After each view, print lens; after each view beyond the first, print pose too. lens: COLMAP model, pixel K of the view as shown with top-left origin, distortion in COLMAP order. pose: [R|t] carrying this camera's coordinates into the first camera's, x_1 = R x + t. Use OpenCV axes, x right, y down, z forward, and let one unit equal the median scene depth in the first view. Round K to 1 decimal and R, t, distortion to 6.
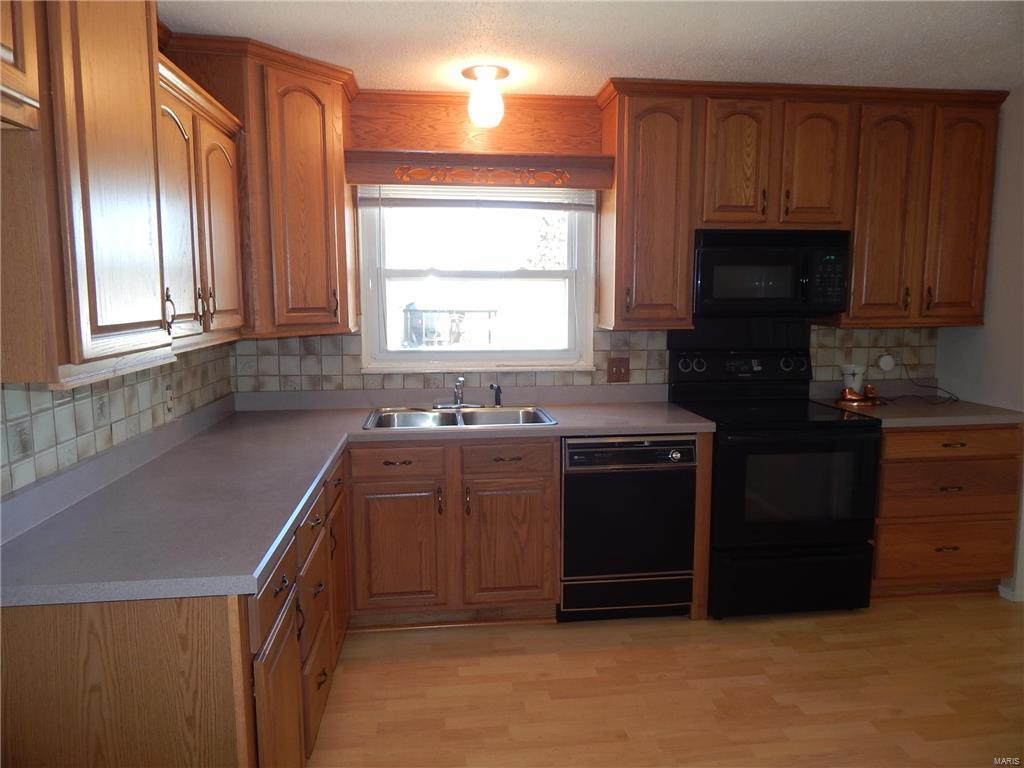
lens RADIAL K [[687.4, 0, 514.5], [0, 687.4, 383.4], [0, 0, 1]] dist [0.003263, -0.005369]
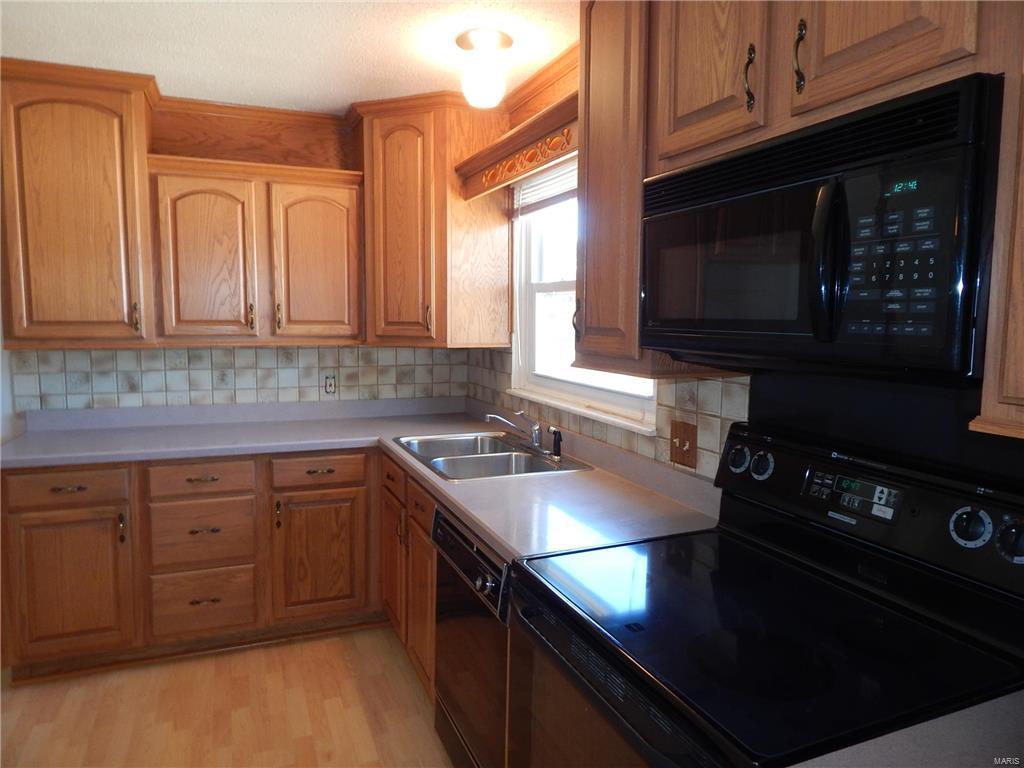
lens RADIAL K [[687.4, 0, 509.7], [0, 687.4, 379.3], [0, 0, 1]] dist [0.003263, -0.005369]
pose [[0.249704, 0.095941, -0.963558, 0.690994], [-0.131216, 0.989254, 0.064495, -0.094867], [0.959391, 0.110330, 0.259609, 0.747800]]
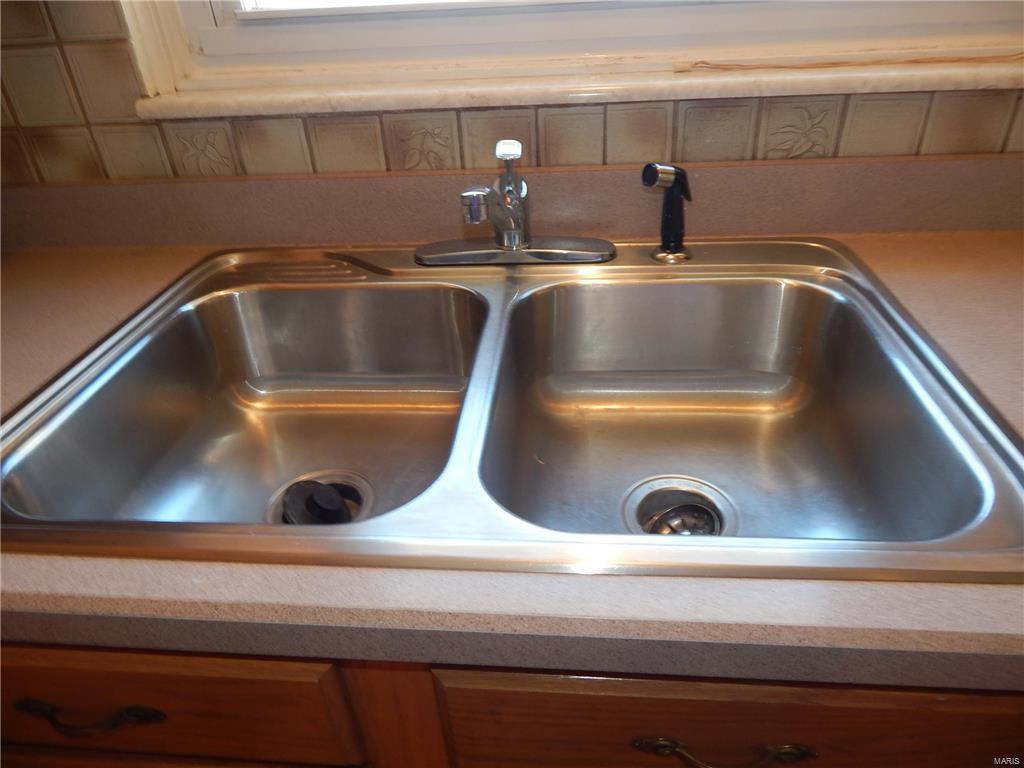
lens RADIAL K [[687.4, 0, 510.9], [0, 687.4, 378.5], [0, 0, 1]] dist [0.003263, -0.005369]
pose [[0.973860, 0.072311, -0.215331, -0.023762], [0.022171, 0.913189, 0.406932, -0.026919], [0.226063, -0.401069, 0.887716, 0.754959]]
